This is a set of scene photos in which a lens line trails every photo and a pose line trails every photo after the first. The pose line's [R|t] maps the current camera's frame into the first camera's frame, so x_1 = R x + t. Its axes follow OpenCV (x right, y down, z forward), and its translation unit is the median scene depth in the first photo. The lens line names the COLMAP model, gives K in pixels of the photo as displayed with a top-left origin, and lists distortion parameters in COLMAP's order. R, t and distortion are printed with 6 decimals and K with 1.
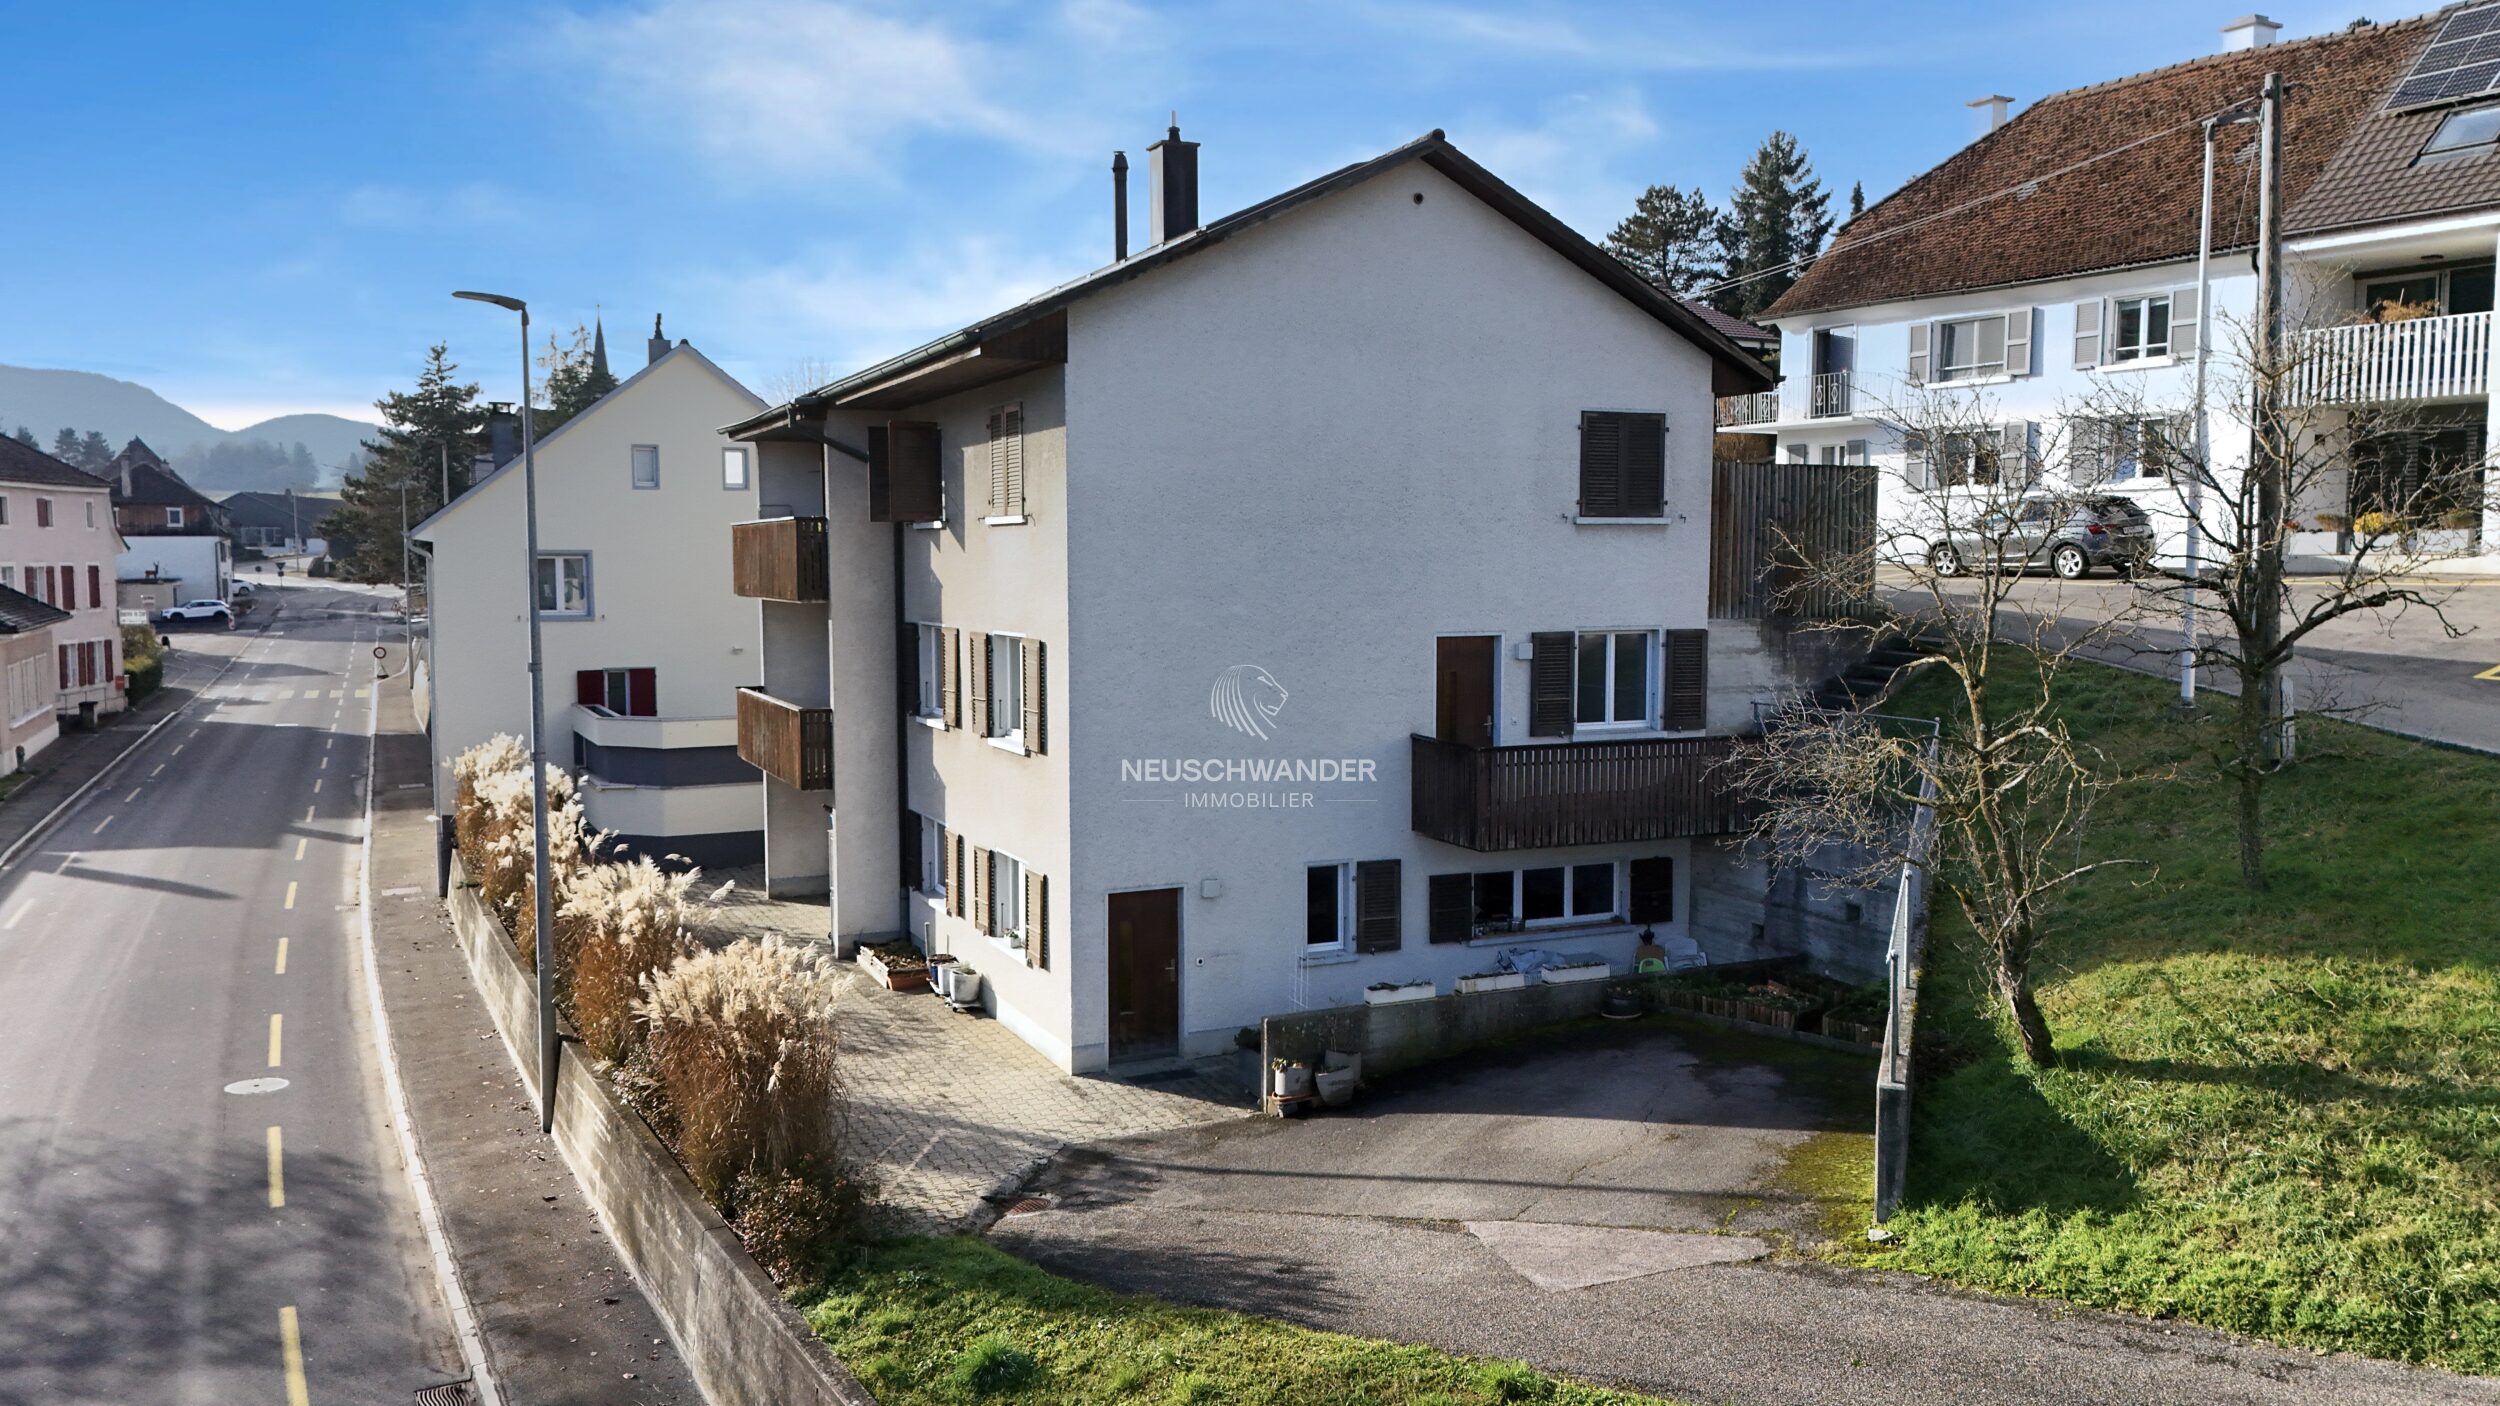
lens RADIAL K [[1869.4, 0, 1254.1], [0, 1869.4, 705.8], [0, 0, 1]] dist [0.039271, -0.016481]
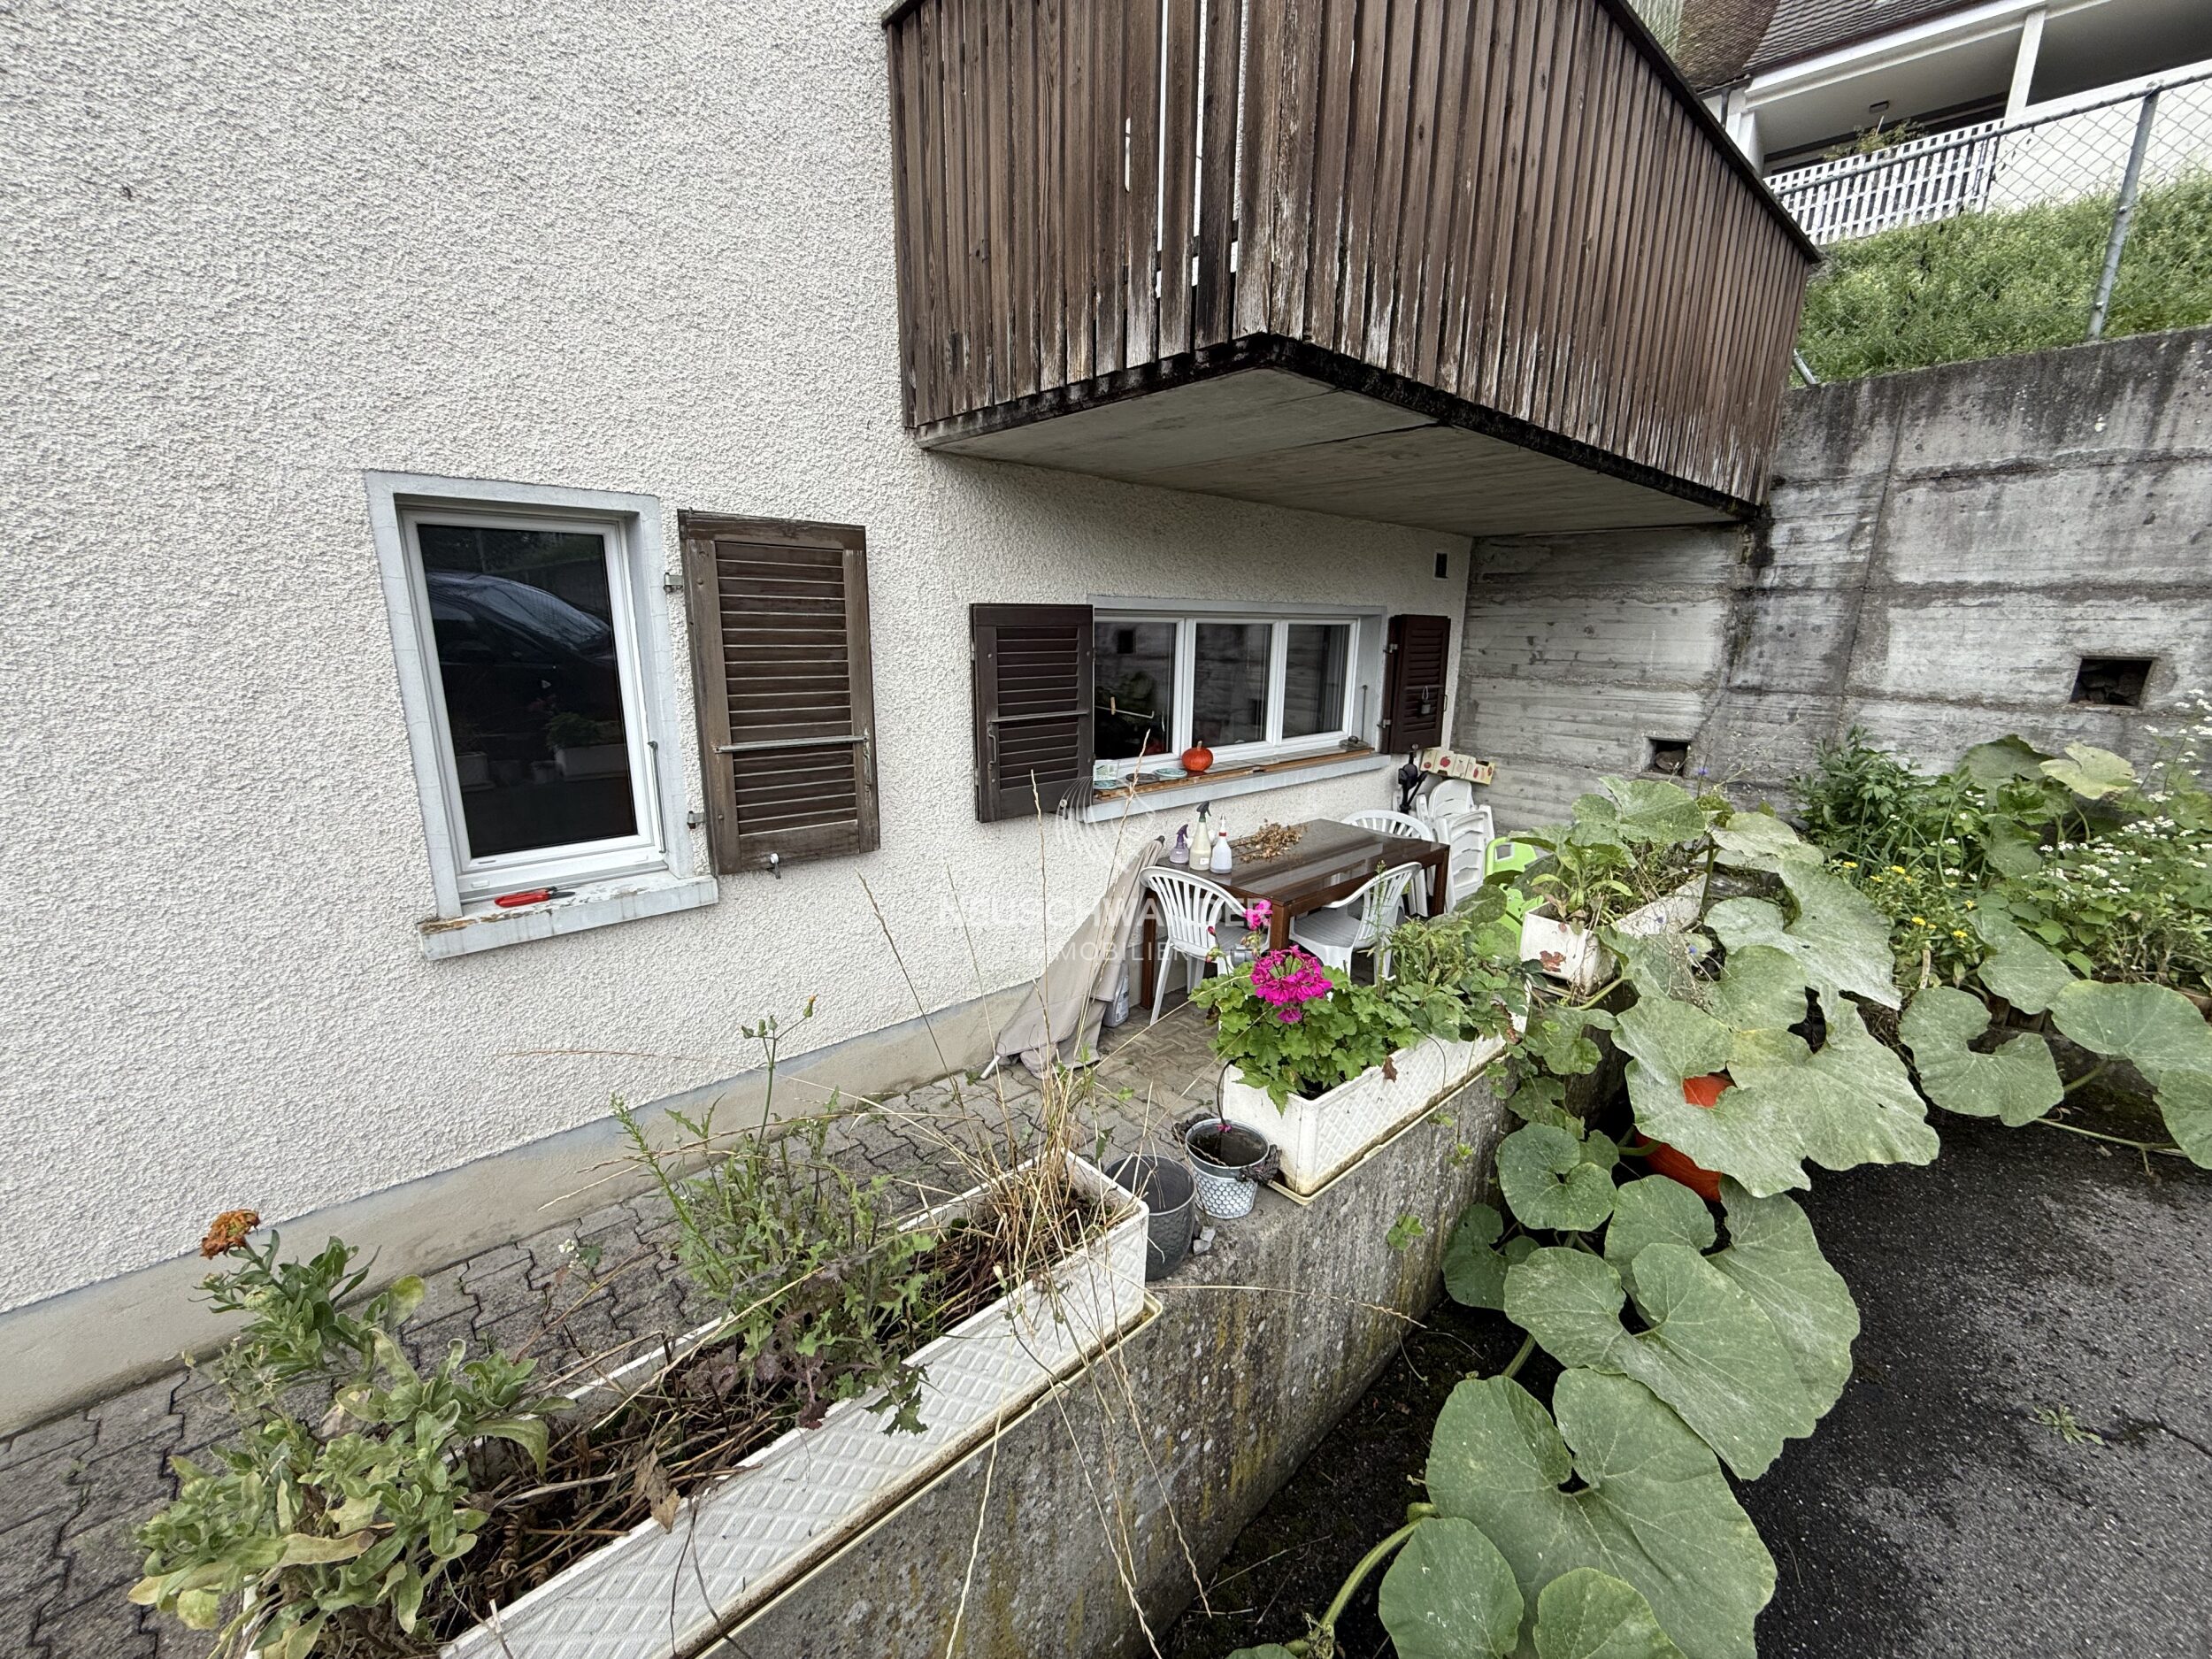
lens RADIAL K [[883.0, 0, 1106.0], [0, 883.0, 833.5], [0, 0, 1]] dist [-0.000452, -0.000116]
pose [[0.953256, -0.059441, 0.296259, 0.067525], [0.012755, 0.987502, 0.157090, 0.102016], [-0.301894, -0.145968, 0.942101, 0.820812]]
